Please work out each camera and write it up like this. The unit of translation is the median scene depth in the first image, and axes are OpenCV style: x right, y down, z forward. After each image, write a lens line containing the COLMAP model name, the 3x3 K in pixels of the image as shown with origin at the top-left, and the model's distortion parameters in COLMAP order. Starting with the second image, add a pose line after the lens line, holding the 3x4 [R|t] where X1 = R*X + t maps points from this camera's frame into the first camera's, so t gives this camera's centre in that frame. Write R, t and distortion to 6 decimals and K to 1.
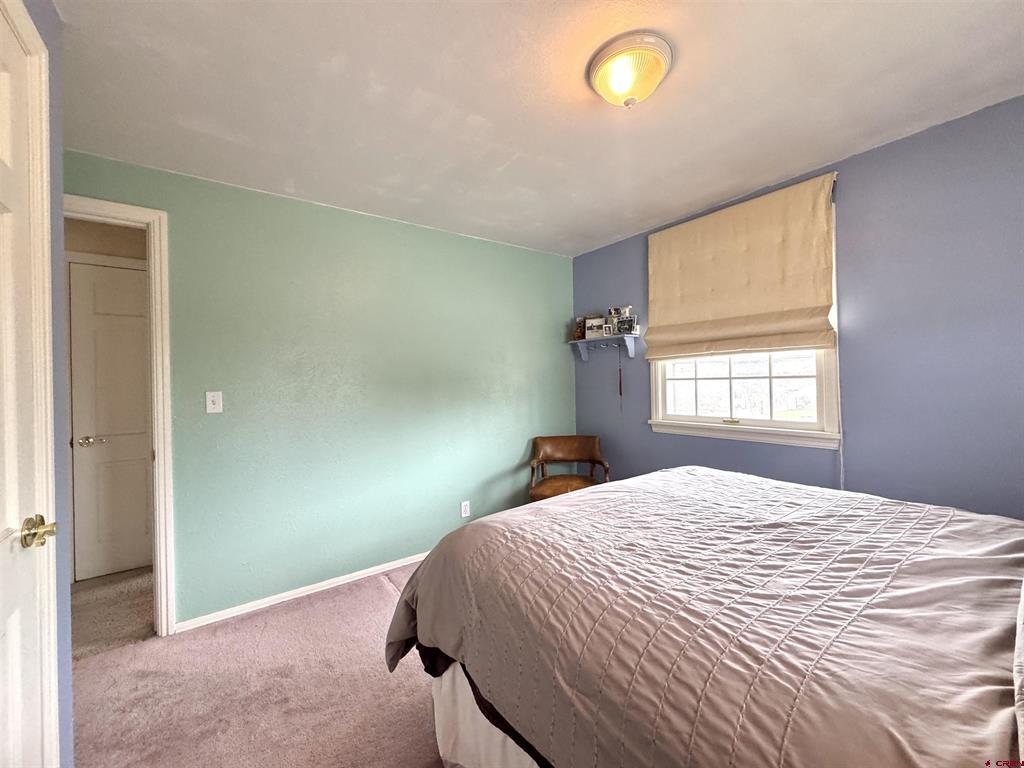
lens RADIAL K [[407.8, 0, 513.8], [0, 407.8, 380.8], [0, 0, 1]] dist [-0.001213, 0.000388]
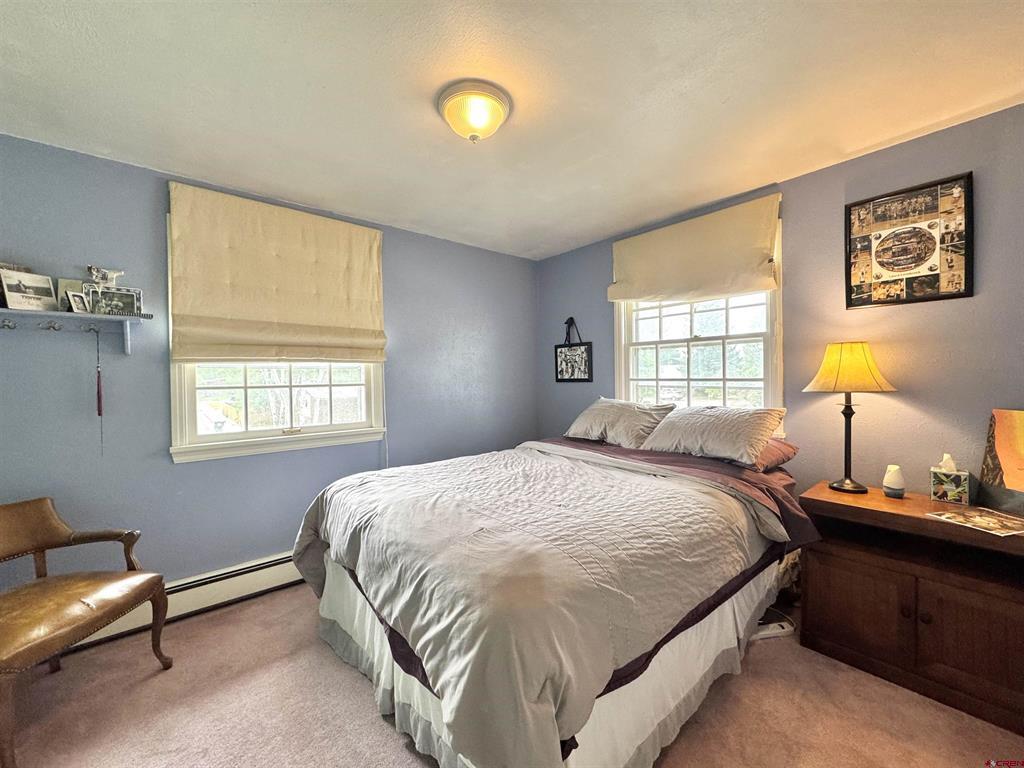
lens RADIAL K [[407.8, 0, 514.0], [0, 407.8, 381.6], [0, 0, 1]] dist [-0.001213, 0.000388]
pose [[-0.071130, 0.010916, 0.997407, -0.536484], [0.013492, 0.999859, -0.009981, -0.001595], [-0.997376, 0.012747, -0.071267, 0.635260]]
